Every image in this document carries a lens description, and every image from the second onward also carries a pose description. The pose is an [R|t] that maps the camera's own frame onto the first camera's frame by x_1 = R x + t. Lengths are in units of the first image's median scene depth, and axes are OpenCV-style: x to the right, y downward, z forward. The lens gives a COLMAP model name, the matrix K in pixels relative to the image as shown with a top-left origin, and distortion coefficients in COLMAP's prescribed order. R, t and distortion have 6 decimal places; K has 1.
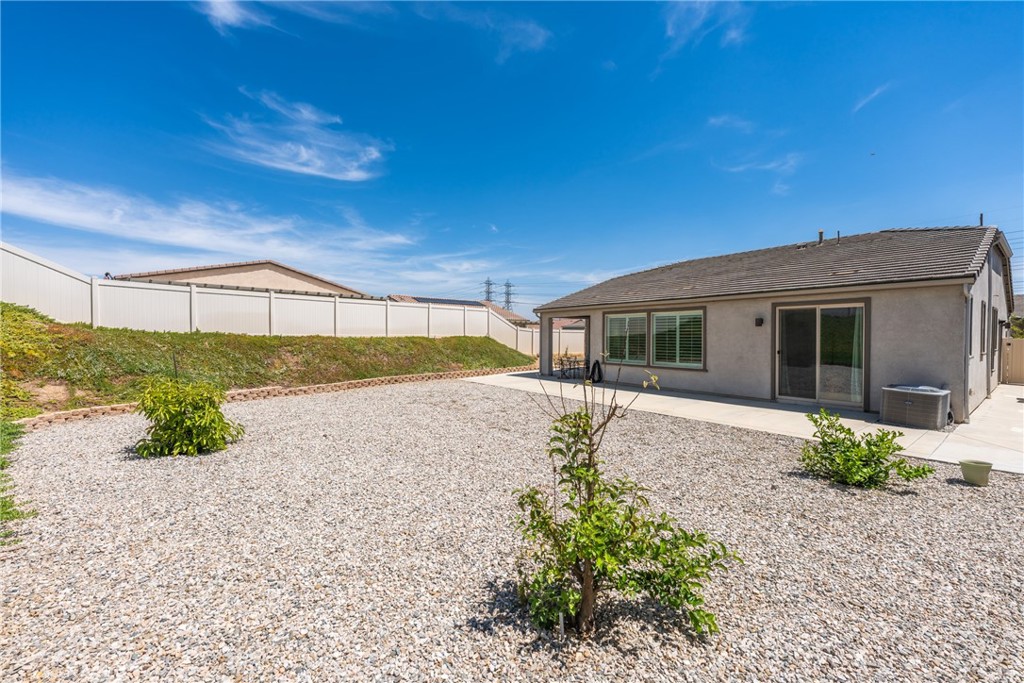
lens RADIAL K [[412.4, 0, 513.2], [0, 412.4, 329.4], [0, 0, 1]] dist [0.000116, 0.000047]
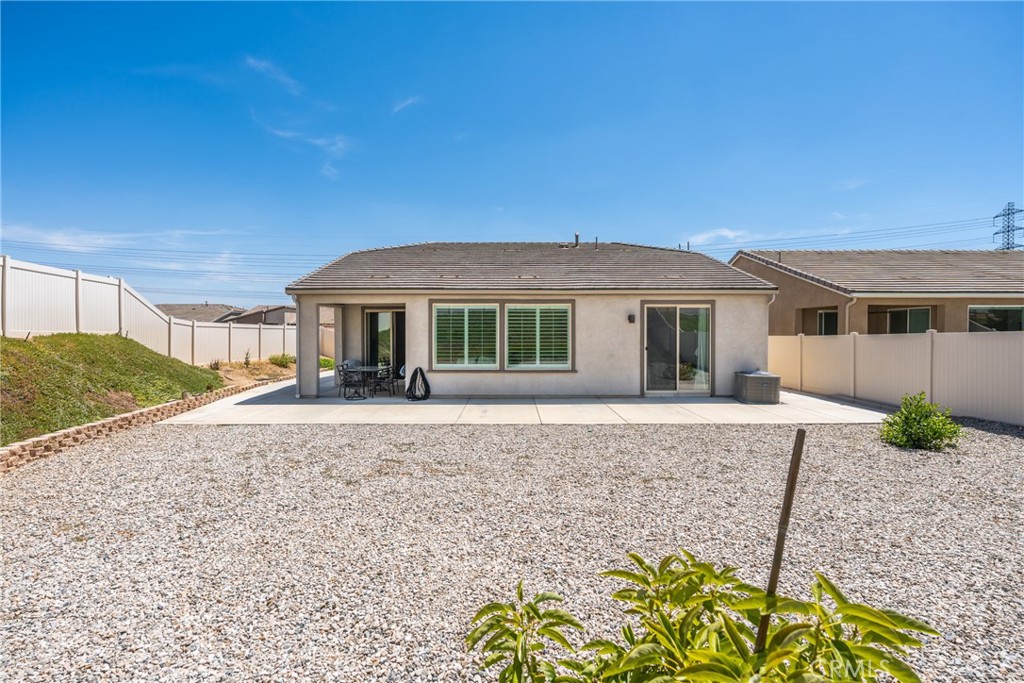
lens RADIAL K [[515.0, 0, 512.0], [0, 515.0, 341.5], [0, 0, 1]] dist [0.003905, 0.000394]
pose [[0.602708, -0.009259, 0.797908, -0.399351], [-0.011282, 0.999734, 0.020123, 0.010841], [-0.797882, -0.021130, 0.602443, 0.337719]]
